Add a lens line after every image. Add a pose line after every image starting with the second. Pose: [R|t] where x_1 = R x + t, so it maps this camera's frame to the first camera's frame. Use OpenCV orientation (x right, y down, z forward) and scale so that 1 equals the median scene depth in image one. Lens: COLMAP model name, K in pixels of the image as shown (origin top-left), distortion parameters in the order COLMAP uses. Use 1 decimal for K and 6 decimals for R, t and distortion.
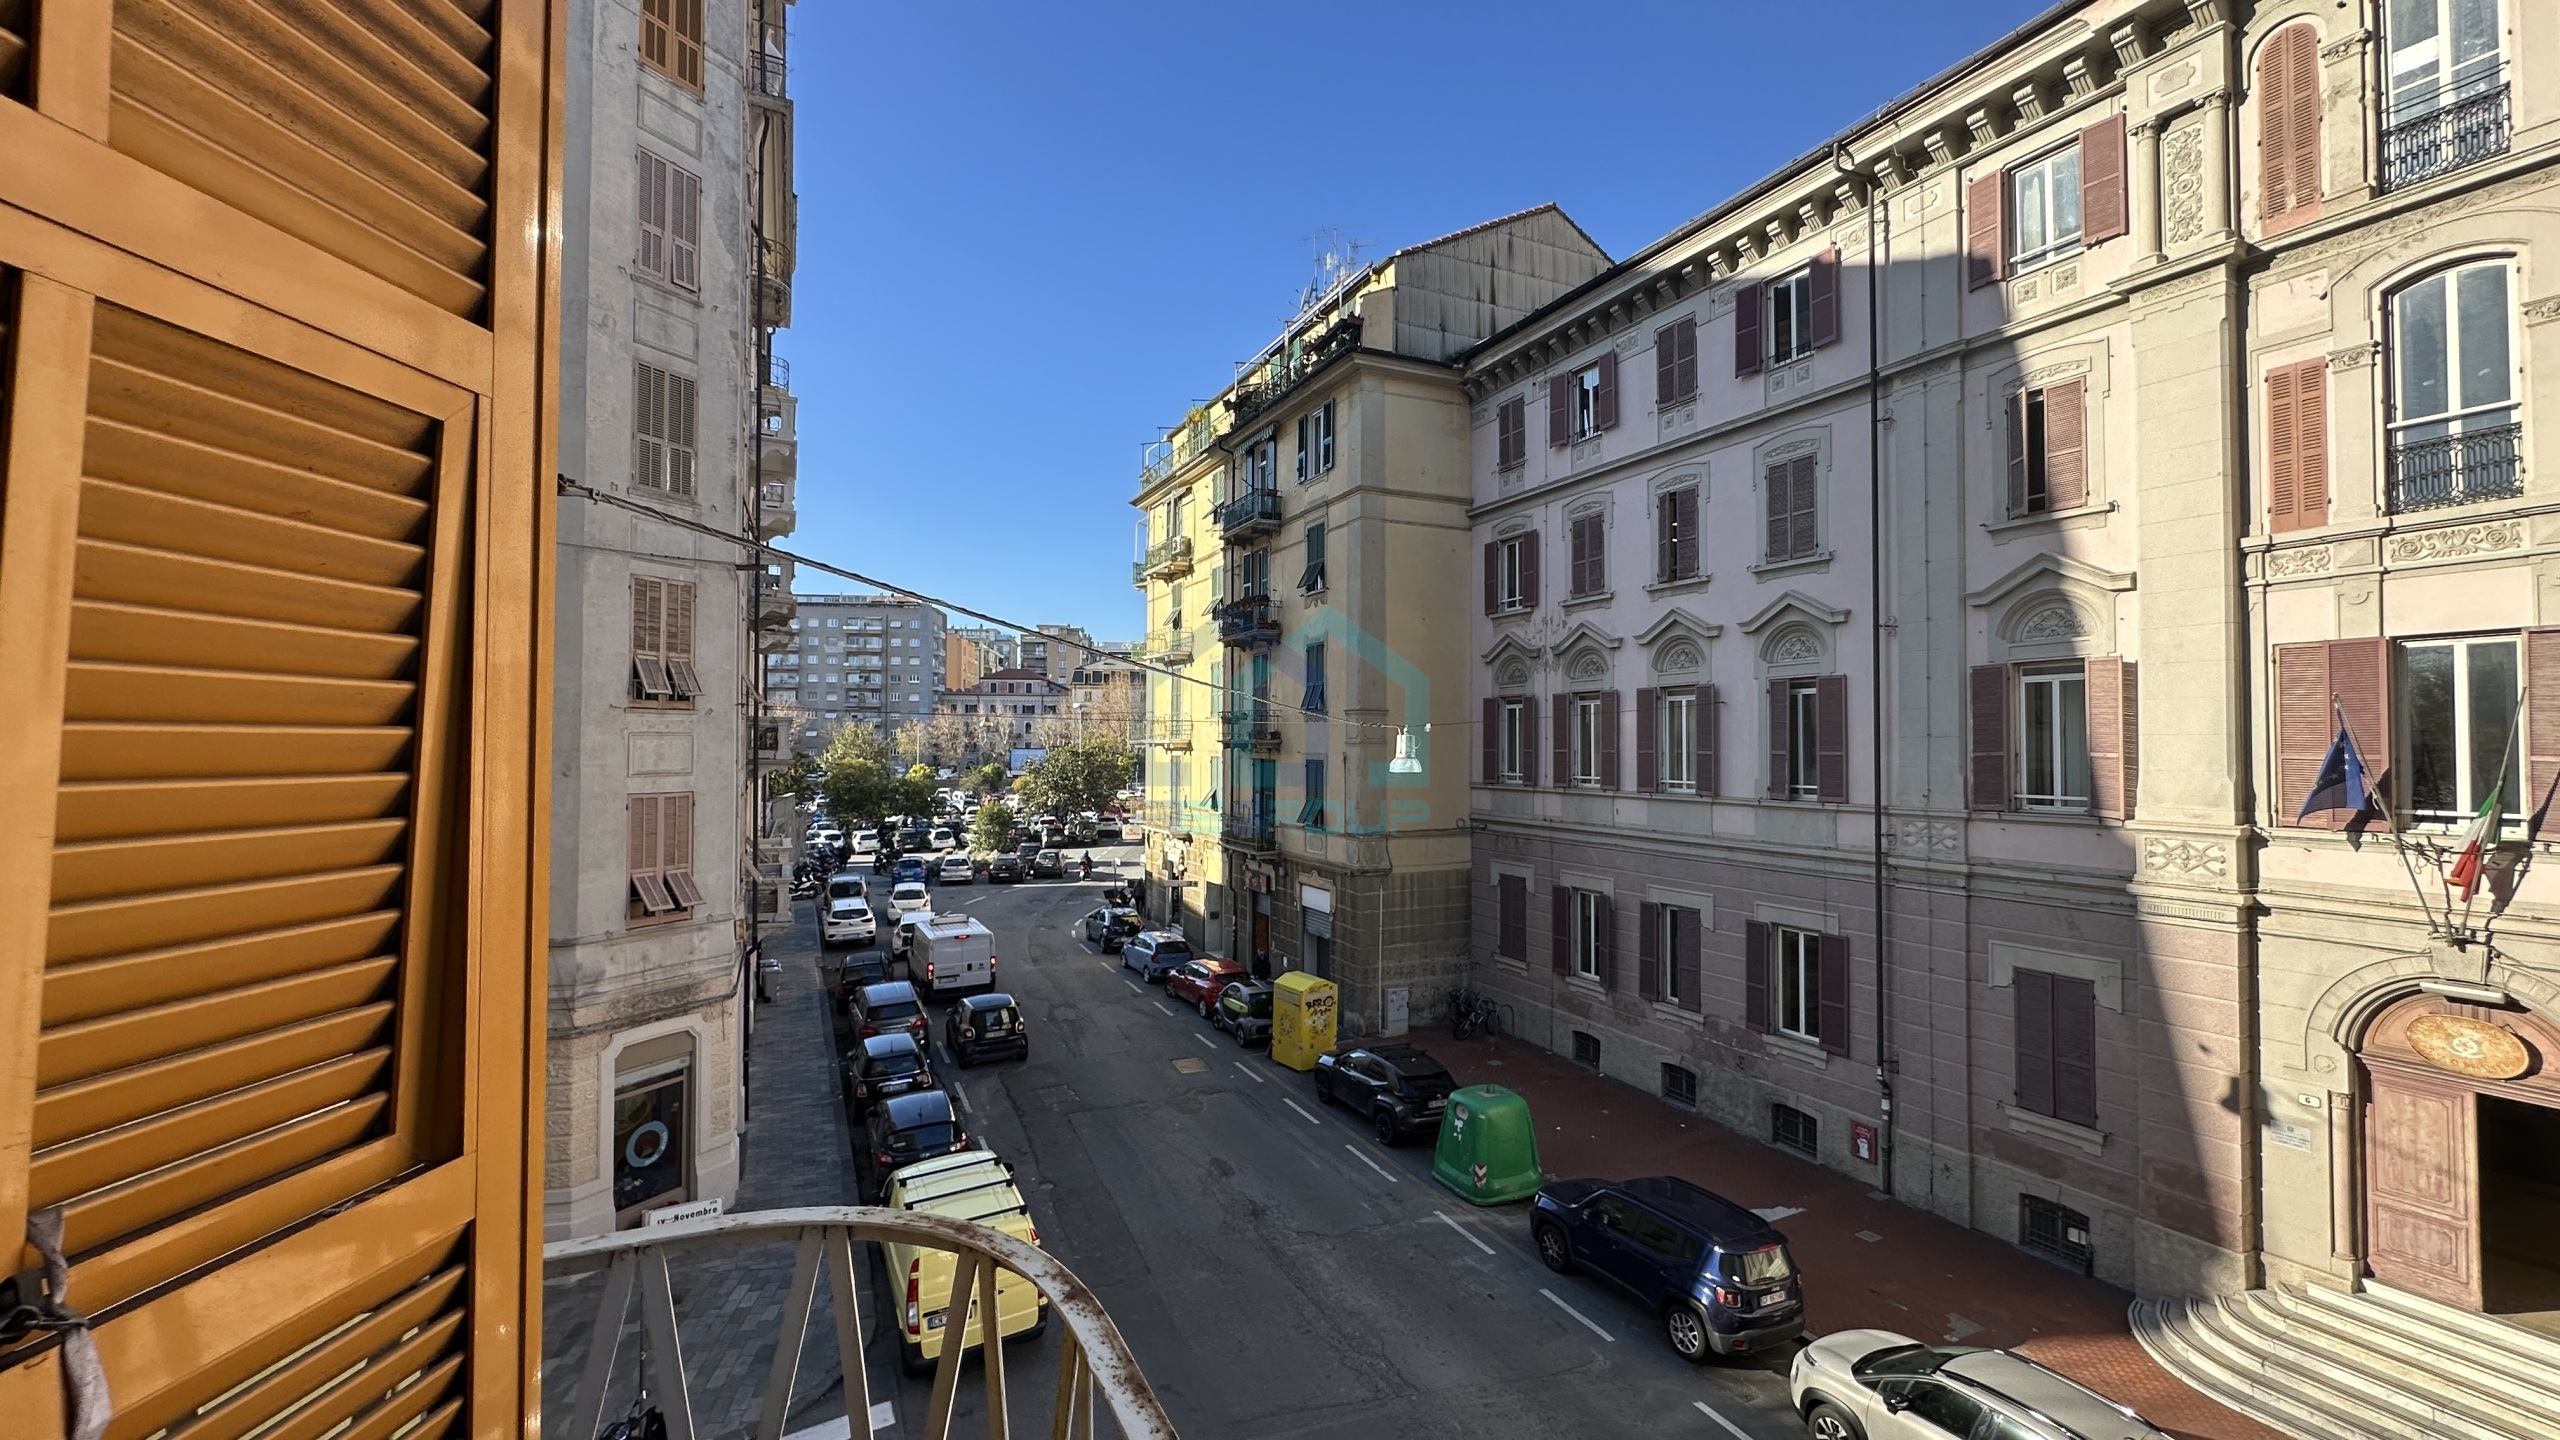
lens RADIAL K [[1040.4, 0, 1270.8], [0, 1040.4, 725.8], [0, 0, 1]] dist [-0.007096, 0.000629]
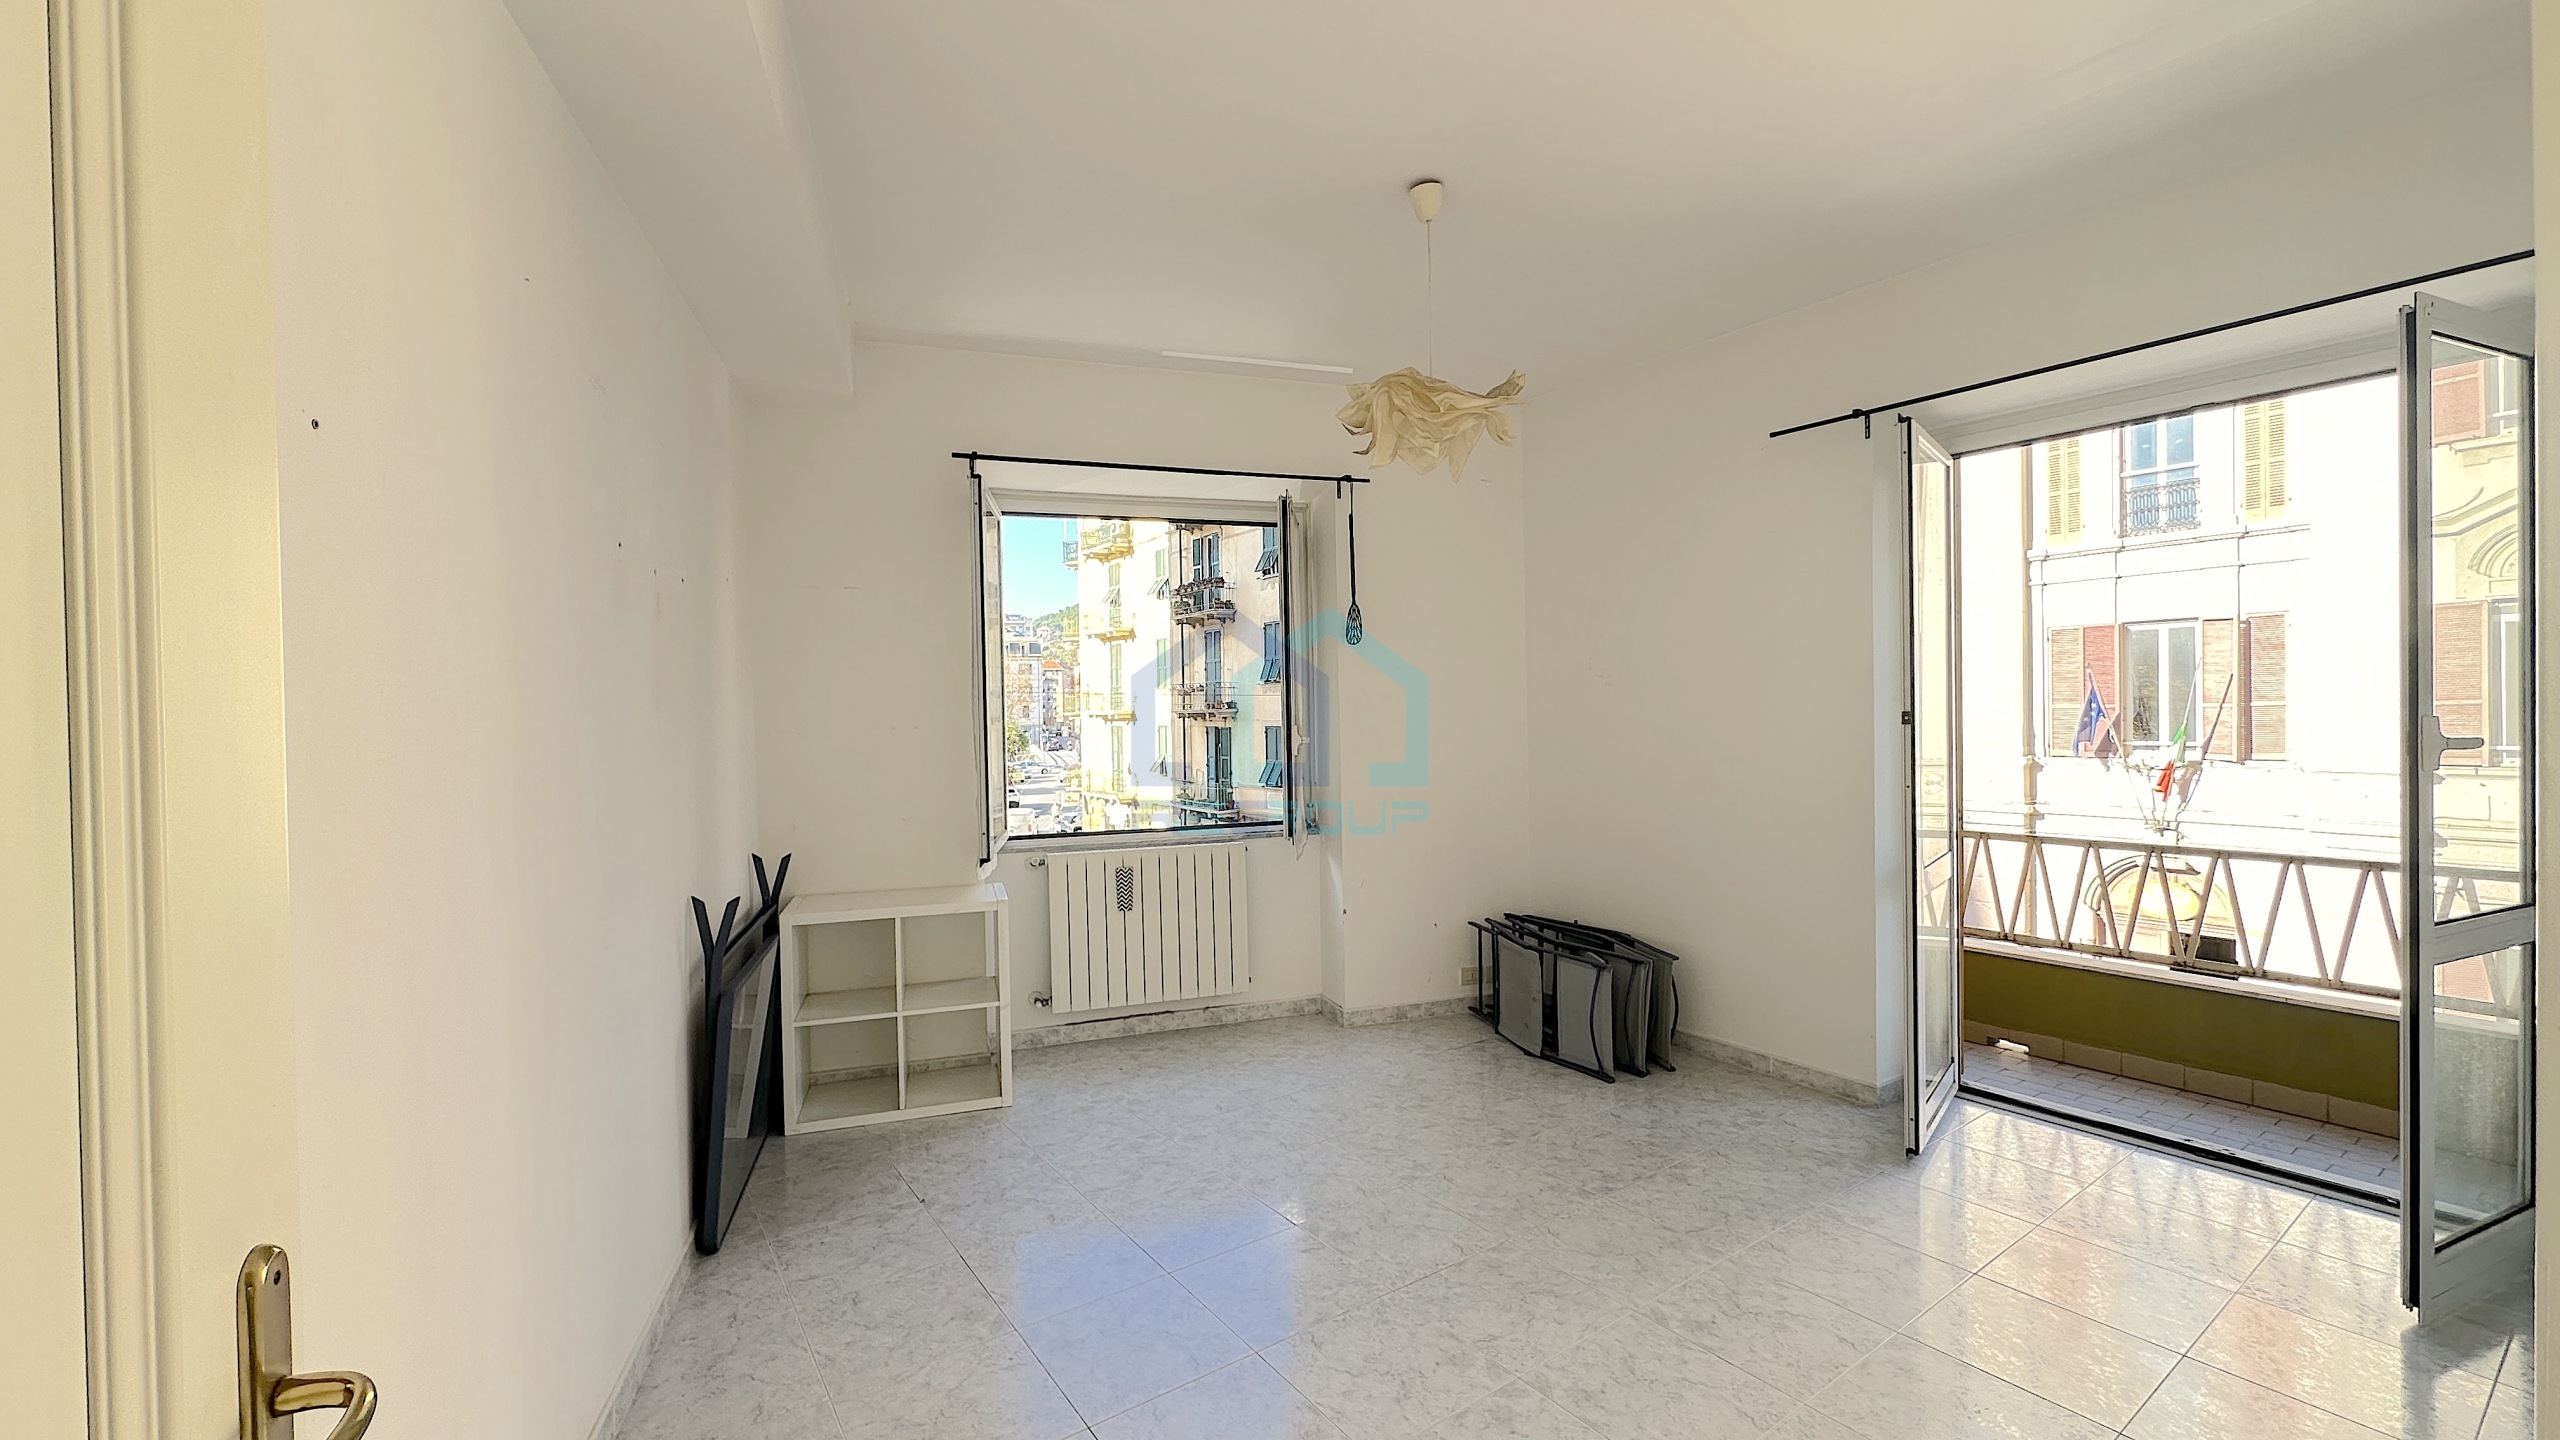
lens RADIAL K [[1040.4, 0, 1275.7], [0, 1040.4, 730.6], [0, 0, 1]] dist [-0.007096, 0.000629]
pose [[0.989245, -0.023261, 0.144403, -0.181232], [0.018167, 0.999169, 0.036492, -0.005780], [-0.145132, -0.033476, 0.988846, -0.161410]]
